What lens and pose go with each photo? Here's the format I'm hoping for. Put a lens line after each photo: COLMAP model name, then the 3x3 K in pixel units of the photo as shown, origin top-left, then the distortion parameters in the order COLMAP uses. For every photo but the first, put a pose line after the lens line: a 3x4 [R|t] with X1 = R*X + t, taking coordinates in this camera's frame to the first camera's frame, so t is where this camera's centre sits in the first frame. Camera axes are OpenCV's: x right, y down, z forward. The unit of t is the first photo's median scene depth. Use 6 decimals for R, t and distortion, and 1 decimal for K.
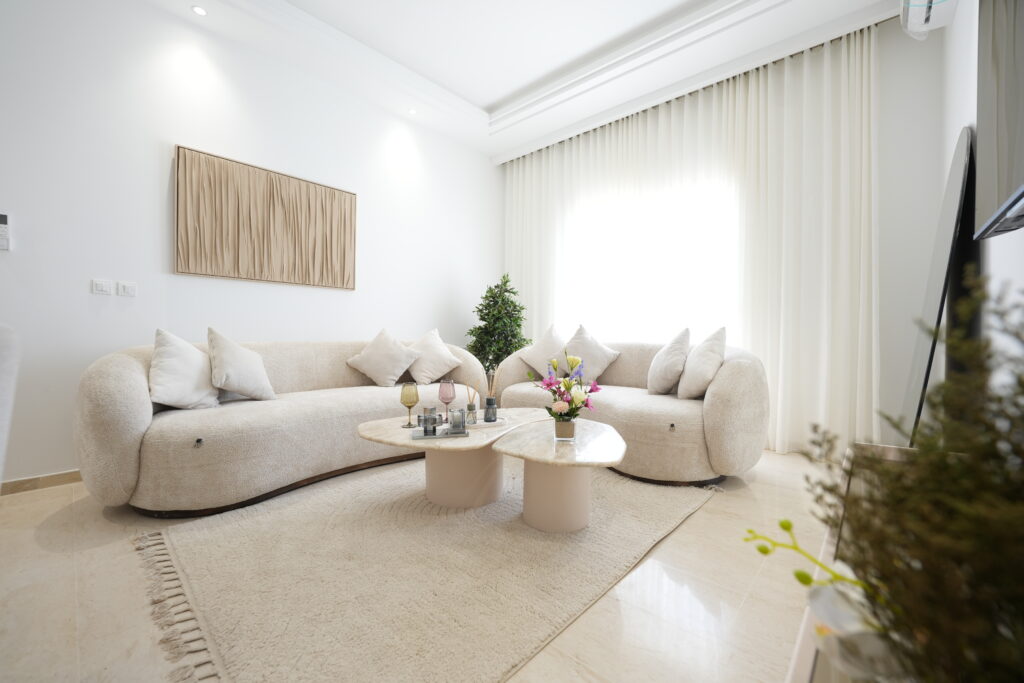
lens RADIAL K [[408.6, 0, 514.7], [0, 408.6, 341.4], [0, 0, 1]] dist [-0.025357, 0.004458]
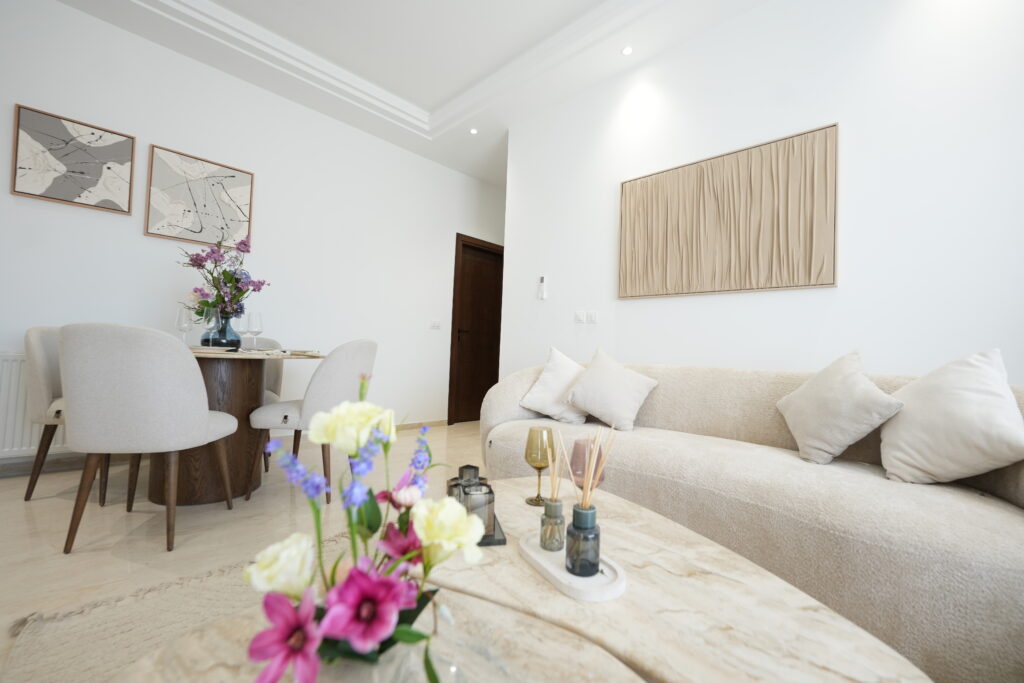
lens RADIAL K [[408.6, 0, 514.7], [0, 408.6, 341.4], [0, 0, 1]] dist [-0.025357, 0.004458]
pose [[-0.038086, -0.034285, -0.998686, 0.240162], [-0.055327, 0.997951, -0.032150, -0.002561], [0.997742, 0.054029, -0.039905, 0.692986]]
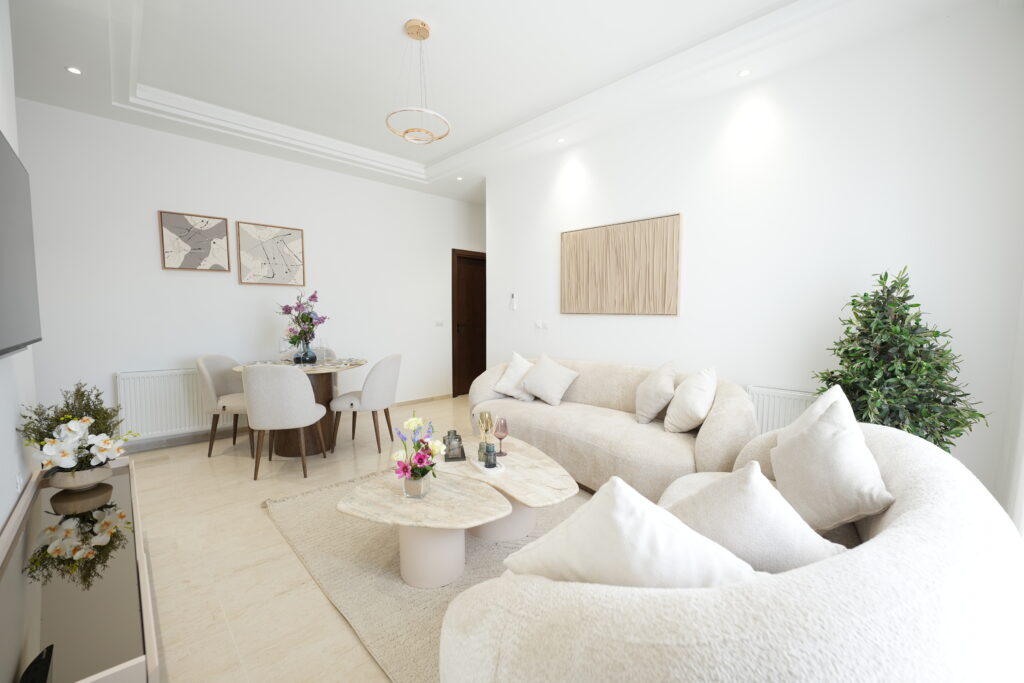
lens RADIAL K [[408.6, 0, 514.7], [0, 408.6, 341.4], [0, 0, 1]] dist [-0.025357, 0.004458]
pose [[-0.059971, 0.064722, -0.996100, 0.712680], [-0.017739, 0.997669, 0.065892, -0.148352], [0.998042, 0.021622, -0.058683, 0.823347]]
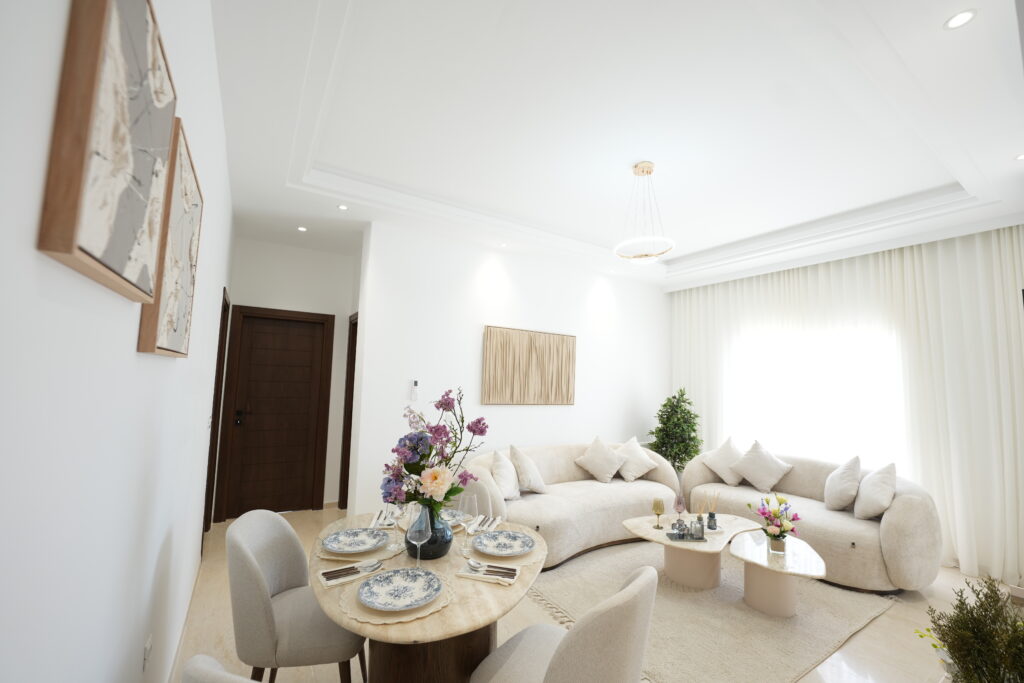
lens RADIAL K [[408.6, 0, 514.7], [0, 408.6, 341.4], [0, 0, 1]] dist [-0.025357, 0.004458]
pose [[0.963836, -0.003738, -0.266470, -0.262245], [-0.027206, 0.993297, -0.112339, -0.217603], [0.265104, 0.115526, 0.957274, -0.497583]]
